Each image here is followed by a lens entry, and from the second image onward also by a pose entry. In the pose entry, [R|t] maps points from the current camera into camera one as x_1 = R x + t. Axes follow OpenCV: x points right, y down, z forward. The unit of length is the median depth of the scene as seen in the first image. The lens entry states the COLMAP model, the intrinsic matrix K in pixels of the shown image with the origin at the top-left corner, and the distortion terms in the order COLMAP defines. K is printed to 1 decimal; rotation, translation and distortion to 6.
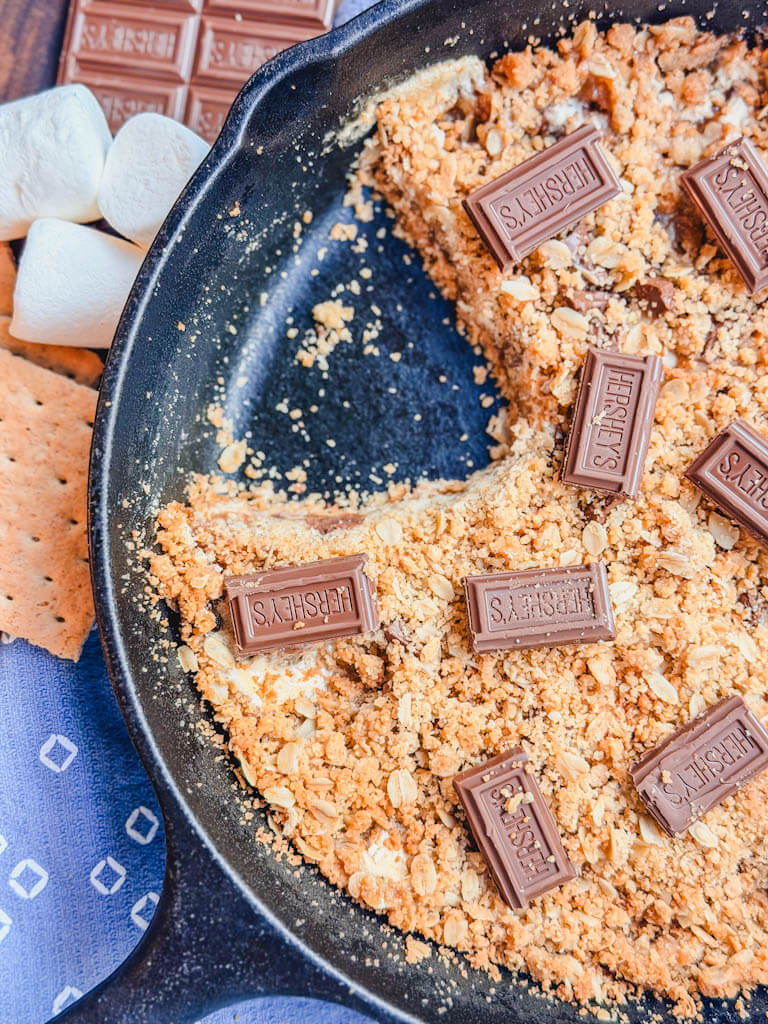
lens RADIAL K [[1453.2, 0, 383.6], [0, 1453.2, 512.7], [0, 0, 1]] dist [0.185414, -0.519264]
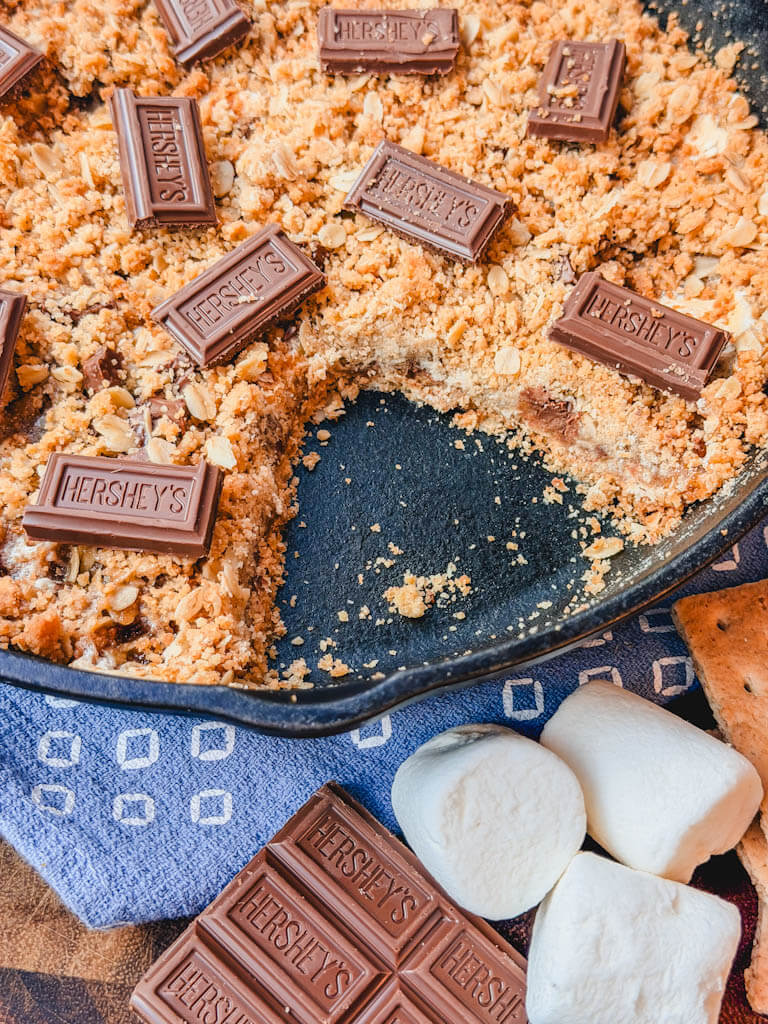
lens RADIAL K [[1454.8, 0, 385.2], [0, 1454.8, 511.8], [0, 0, 1]] dist [0.195667, -0.589229]
pose [[-0.795253, -0.537581, 0.280320, -0.237848], [0.605475, -0.680431, 0.412811, -0.466899], [-0.031181, 0.498016, 0.866607, 0.281103]]
